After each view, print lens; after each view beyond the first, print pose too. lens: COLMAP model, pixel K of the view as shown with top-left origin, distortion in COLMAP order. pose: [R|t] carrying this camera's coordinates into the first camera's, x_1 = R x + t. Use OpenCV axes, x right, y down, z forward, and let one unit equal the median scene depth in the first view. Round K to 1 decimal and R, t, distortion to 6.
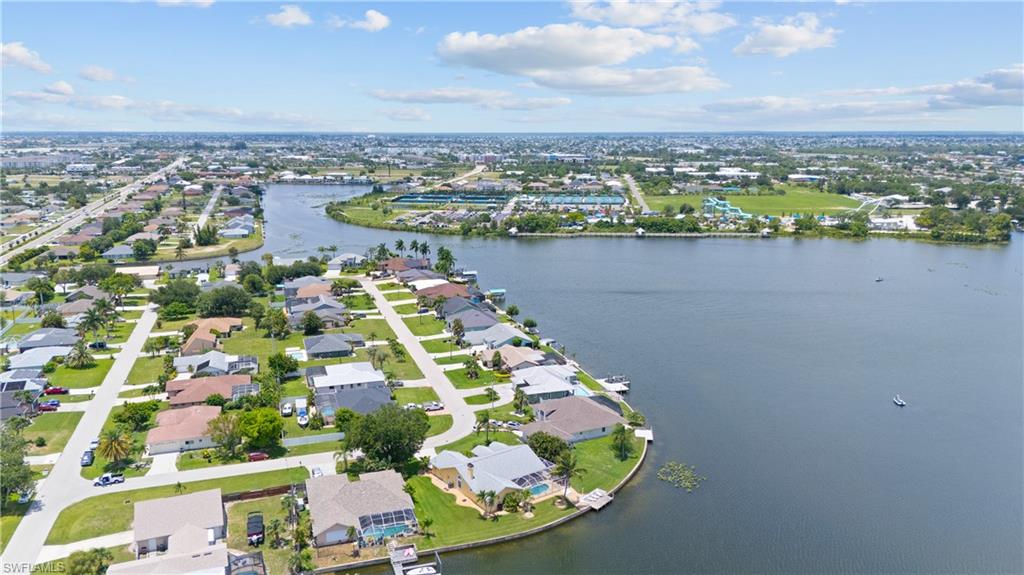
lens RADIAL K [[749.9, 0, 512.0], [0, 749.9, 287.5], [0, 0, 1]] dist [0.101162, -0.120421]
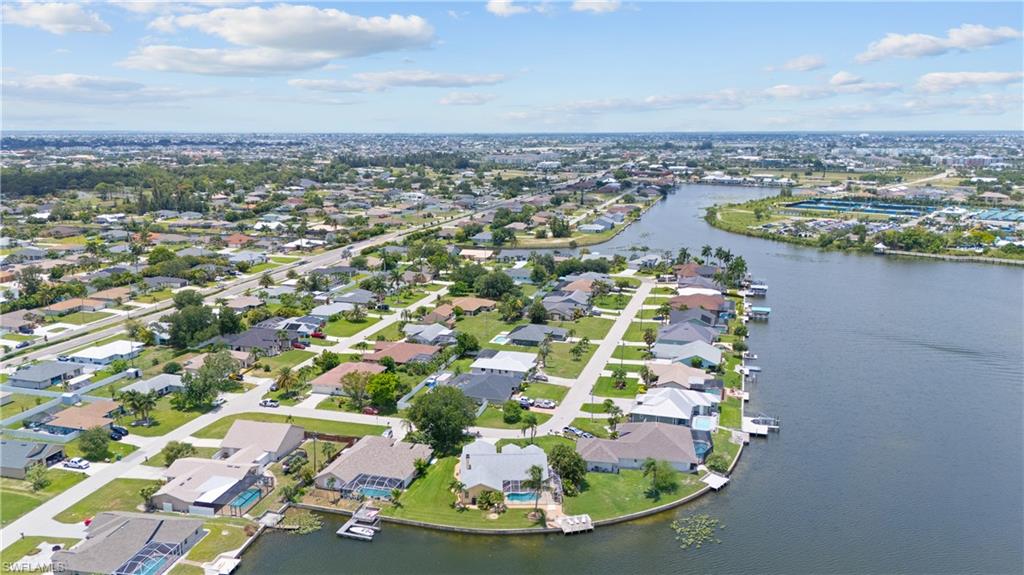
lens RADIAL K [[749.9, 0, 512.0], [0, 749.9, 287.5], [0, 0, 1]] dist [0.101162, -0.120421]
pose [[0.825865, 0.116117, -0.551783, 0.437633], [-0.115961, 0.992625, 0.035326, -0.034842], [0.551816, 0.034811, 0.833239, 0.114967]]
